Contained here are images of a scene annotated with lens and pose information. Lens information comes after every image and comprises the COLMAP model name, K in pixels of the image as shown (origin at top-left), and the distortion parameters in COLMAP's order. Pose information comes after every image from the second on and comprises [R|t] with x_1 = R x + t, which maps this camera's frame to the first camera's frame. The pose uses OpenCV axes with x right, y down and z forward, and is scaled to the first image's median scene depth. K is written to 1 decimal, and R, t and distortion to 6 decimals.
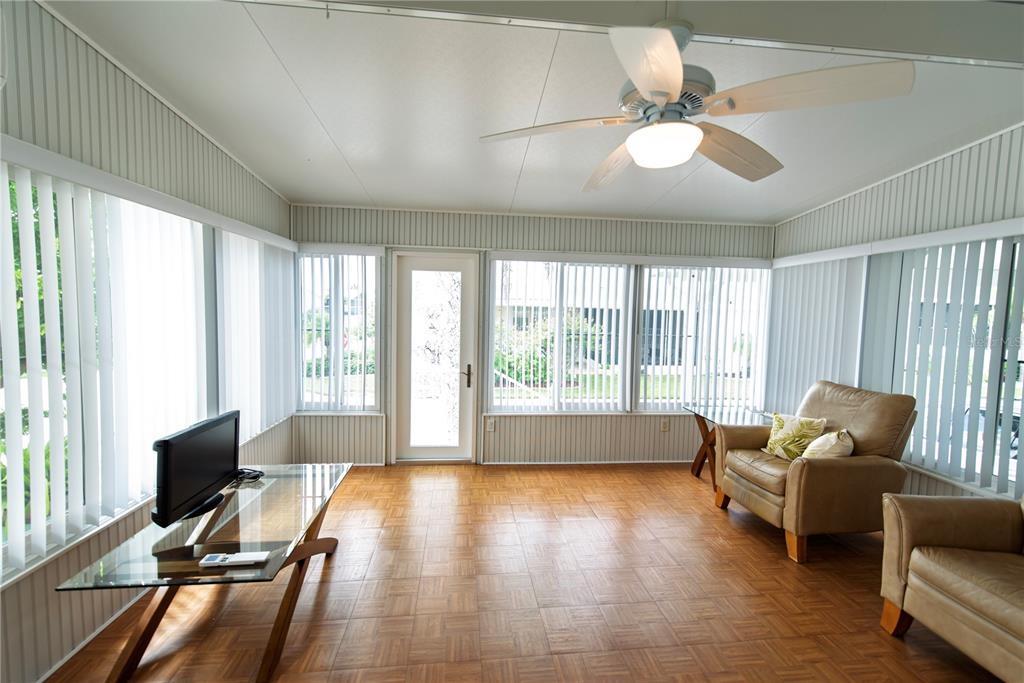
lens RADIAL K [[440.8, 0, 513.1], [0, 440.8, 340.0], [0, 0, 1]] dist [0.001938, -0.000073]
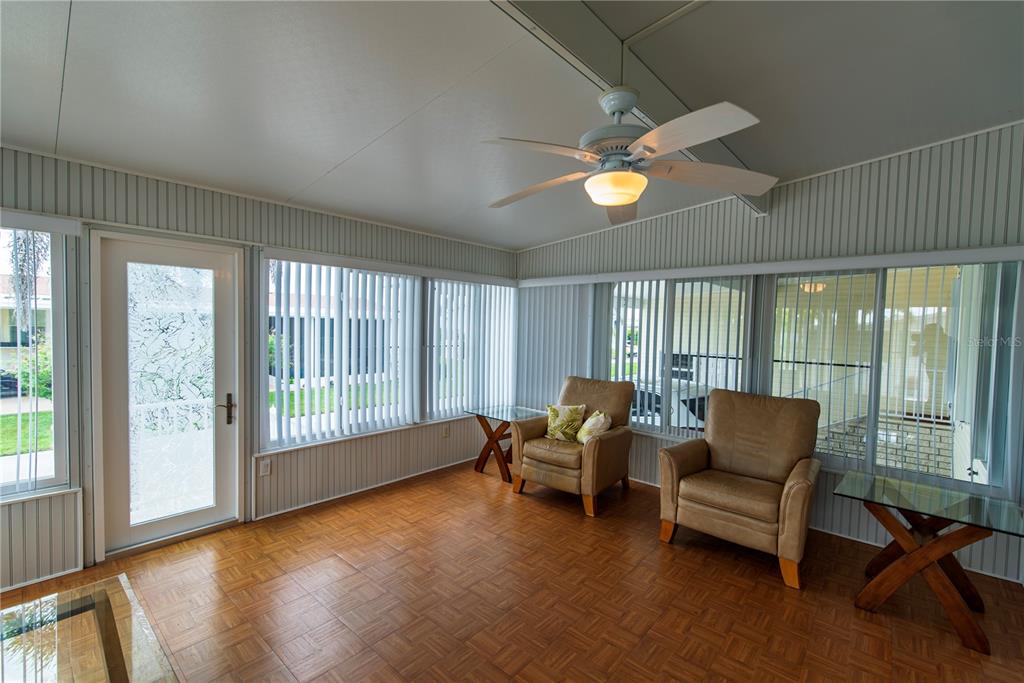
lens RADIAL K [[440.8, 0, 511.1], [0, 440.8, 344.1], [0, 0, 1]] dist [0.001938, -0.000073]
pose [[0.740293, -0.033643, 0.671442, -0.263632], [0.038749, 0.999222, 0.007345, -0.017058], [-0.671167, 0.020580, 0.741021, 0.124043]]
